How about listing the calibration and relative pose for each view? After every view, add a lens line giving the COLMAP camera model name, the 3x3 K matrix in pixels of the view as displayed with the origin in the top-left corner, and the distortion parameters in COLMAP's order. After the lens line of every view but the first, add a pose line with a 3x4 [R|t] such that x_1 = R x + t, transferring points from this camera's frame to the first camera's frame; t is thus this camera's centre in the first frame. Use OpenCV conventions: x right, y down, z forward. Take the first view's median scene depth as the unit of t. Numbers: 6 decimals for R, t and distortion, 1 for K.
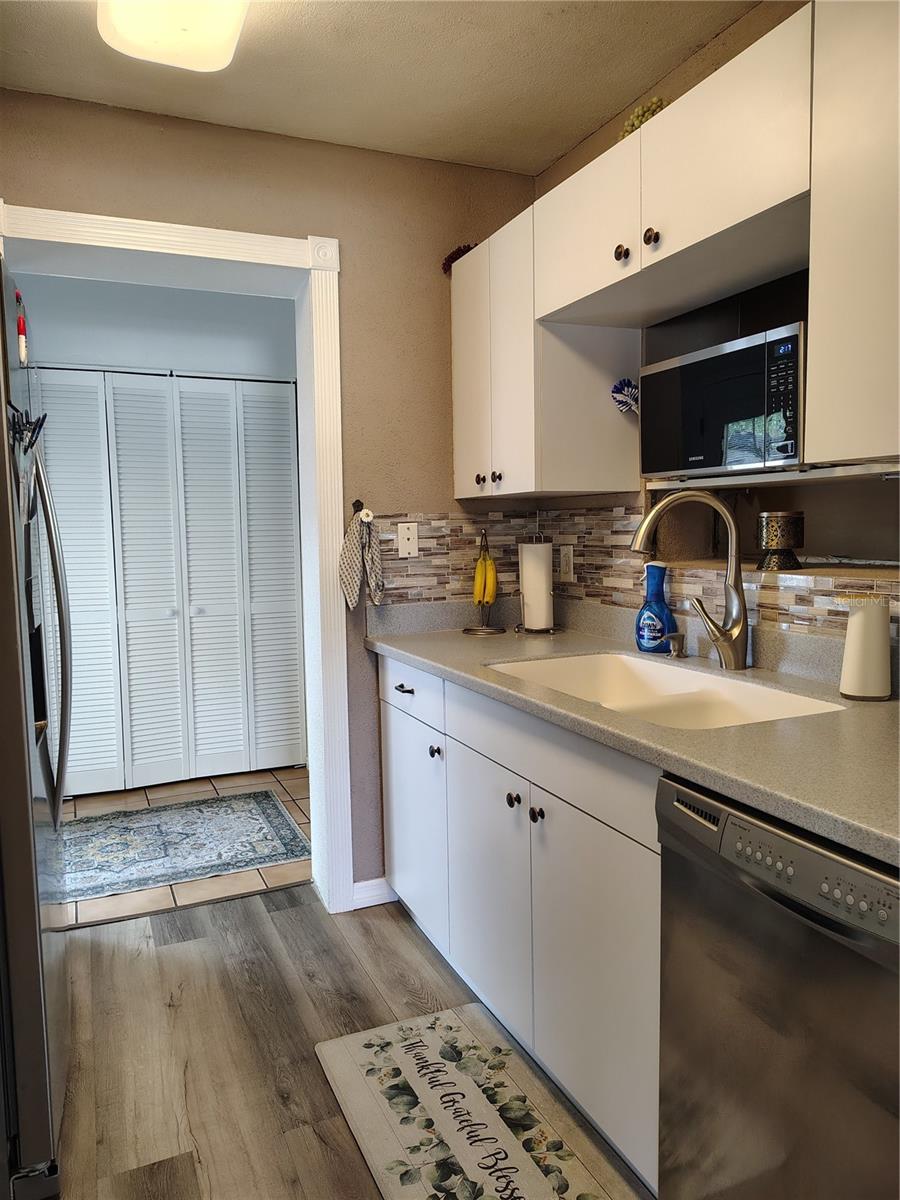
lens RADIAL K [[856.3, 0, 450.0], [0, 856.3, 600.0], [0, 0, 1]] dist [0.046604, -0.001547]
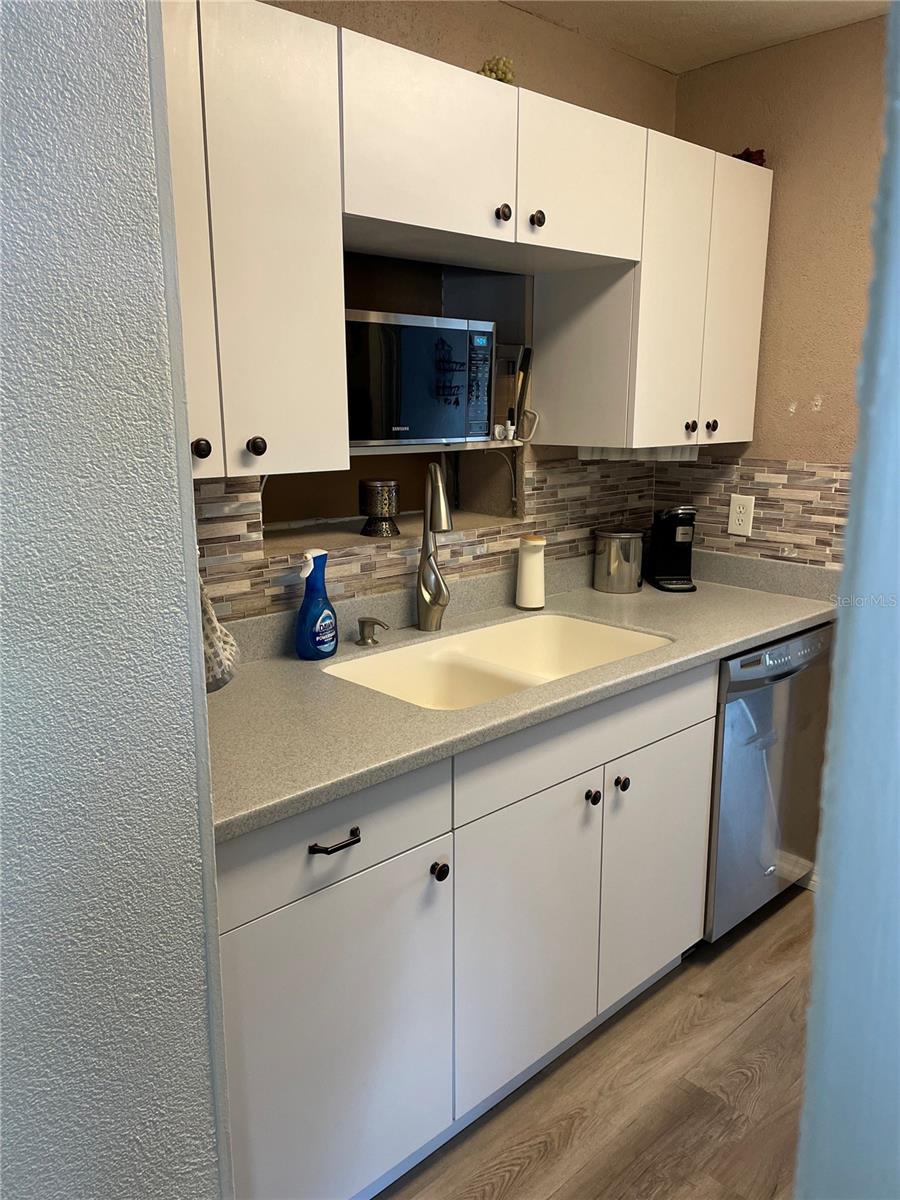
lens RADIAL K [[909.8, 0, 450.0], [0, 909.8, 600.0], [0, 0, 1]] dist [0.082225, -0.100669]
pose [[-0.344011, -0.180652, 0.921424, -0.246378], [0.088803, 0.970660, 0.223459, -0.070913], [-0.934757, 0.158698, -0.317875, 0.457428]]
